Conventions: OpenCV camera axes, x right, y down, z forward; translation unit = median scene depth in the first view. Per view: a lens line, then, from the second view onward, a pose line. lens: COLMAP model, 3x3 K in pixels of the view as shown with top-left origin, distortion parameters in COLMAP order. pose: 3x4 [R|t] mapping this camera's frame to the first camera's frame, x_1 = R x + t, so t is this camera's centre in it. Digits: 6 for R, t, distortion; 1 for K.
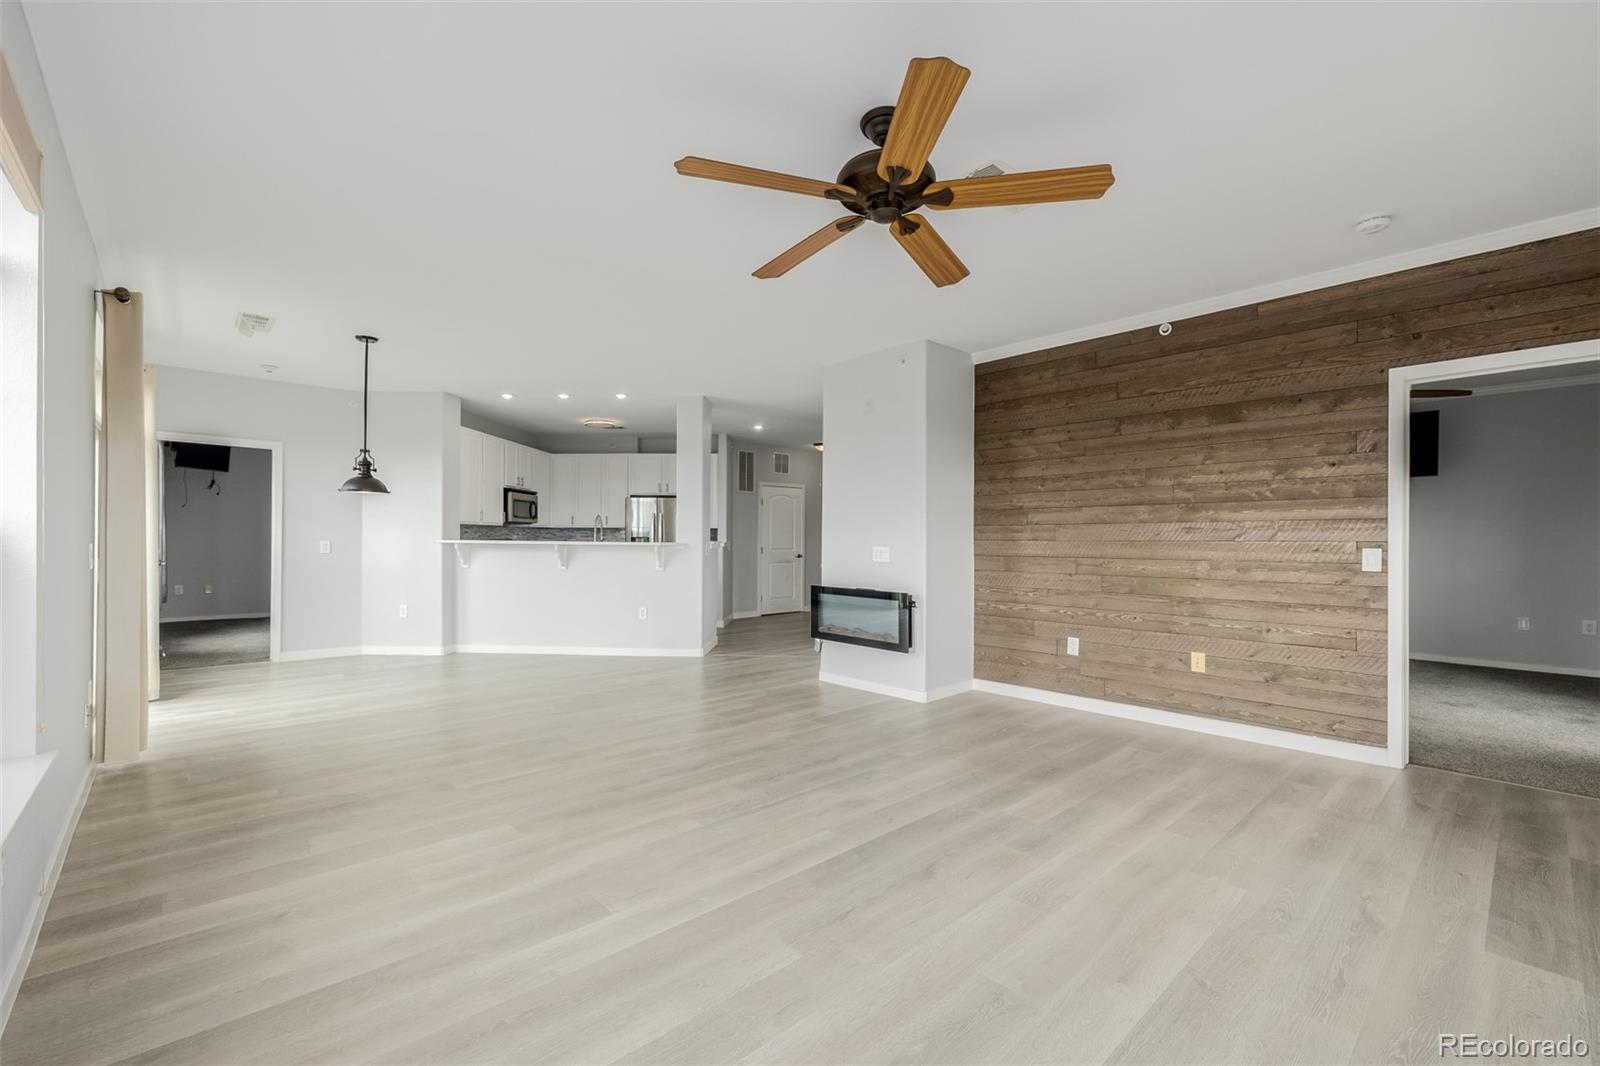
lens RADIAL K [[674.5, 0, 804.7], [0, 674.5, 540.3], [0, 0, 1]] dist [0.000677, 0.000306]
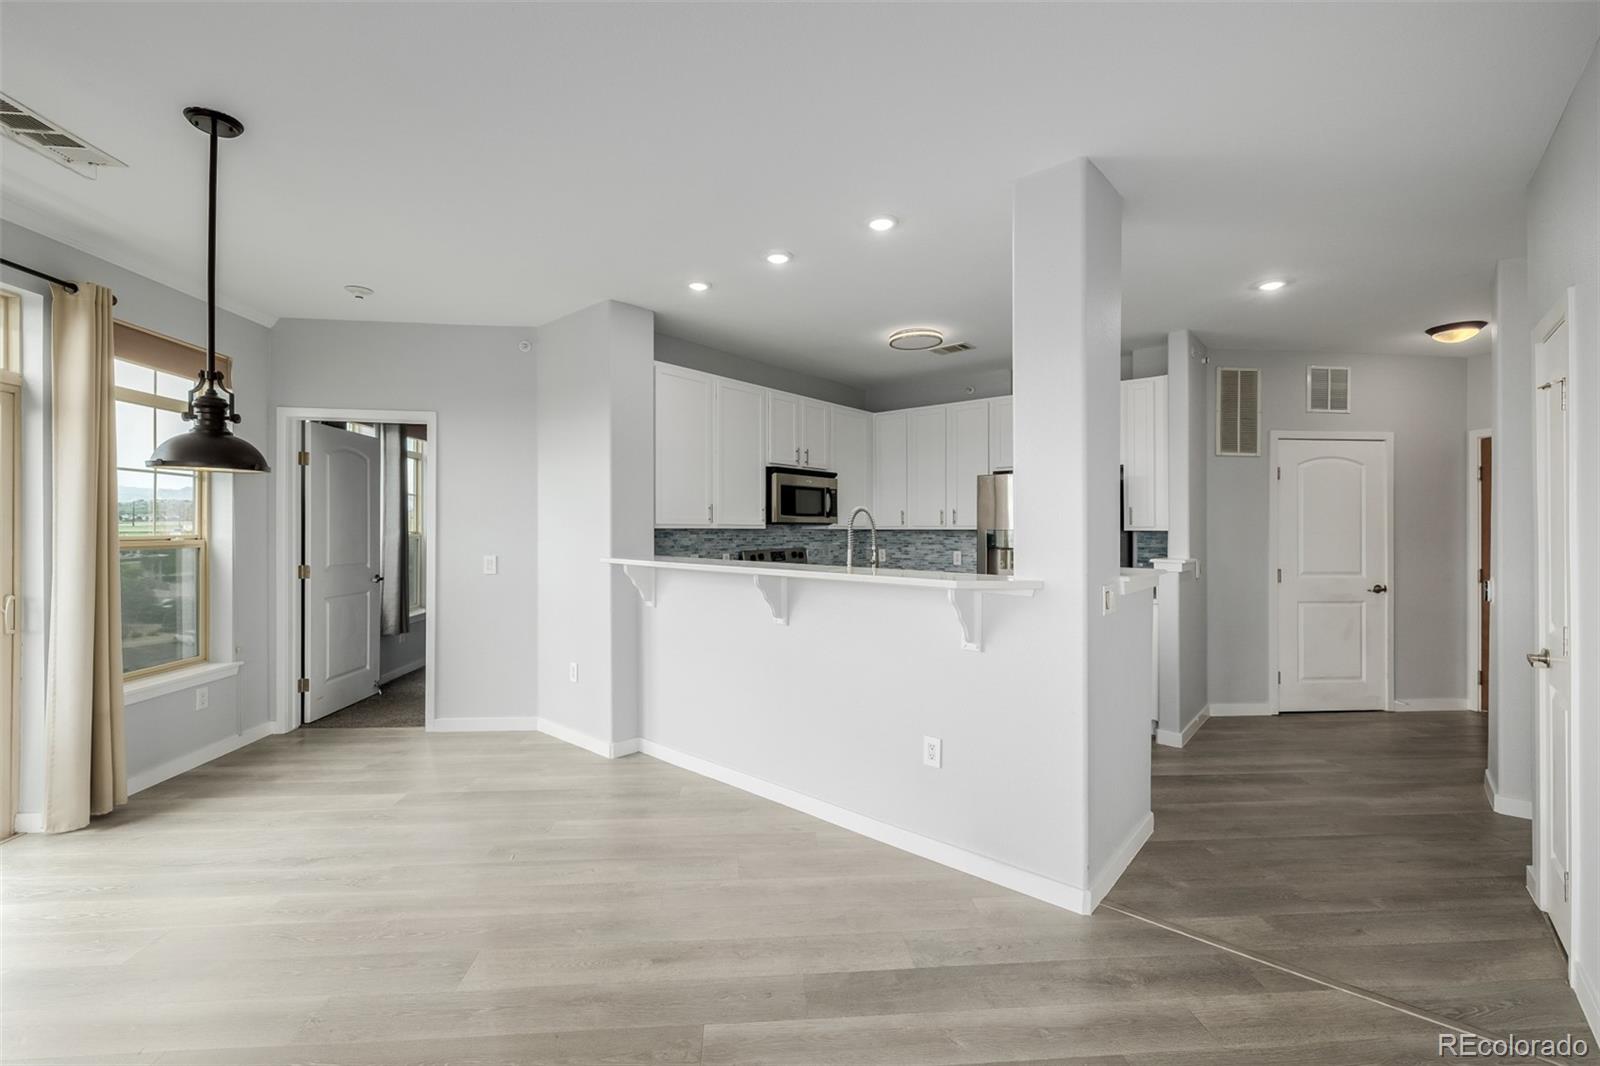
lens RADIAL K [[685.7, 0, 802.4], [0, 685.7, 522.9], [0, 0, 1]] dist [0.007282, 0.000259]
pose [[0.791115, -0.006102, -0.611637, -0.040723], [-0.002764, 0.999904, -0.013552, -0.018297], [0.611661, 0.012412, 0.791022, 0.514896]]
